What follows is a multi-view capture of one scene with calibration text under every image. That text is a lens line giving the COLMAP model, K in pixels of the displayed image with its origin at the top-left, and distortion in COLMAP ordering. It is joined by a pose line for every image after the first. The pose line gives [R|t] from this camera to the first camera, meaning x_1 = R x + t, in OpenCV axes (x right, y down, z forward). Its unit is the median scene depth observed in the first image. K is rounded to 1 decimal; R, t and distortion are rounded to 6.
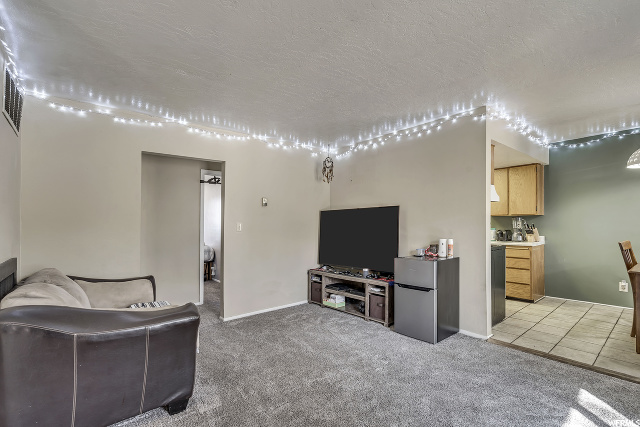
lens RADIAL K [[293.4, 0, 320.0], [0, 293.4, 213.5], [0, 0, 1]] dist [-0.002919, 0.000536]
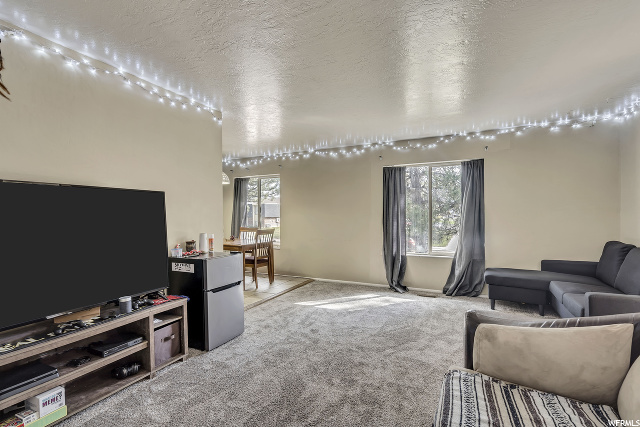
lens RADIAL K [[293.4, 0, 320.0], [0, 293.4, 213.5], [0, 0, 1]] dist [-0.002919, 0.000536]
pose [[-0.424145, 0.001451, 0.905593, -0.539254], [-0.033170, 0.999303, -0.017137, 0.025934], [-0.904987, -0.037307, -0.423801, 0.963942]]
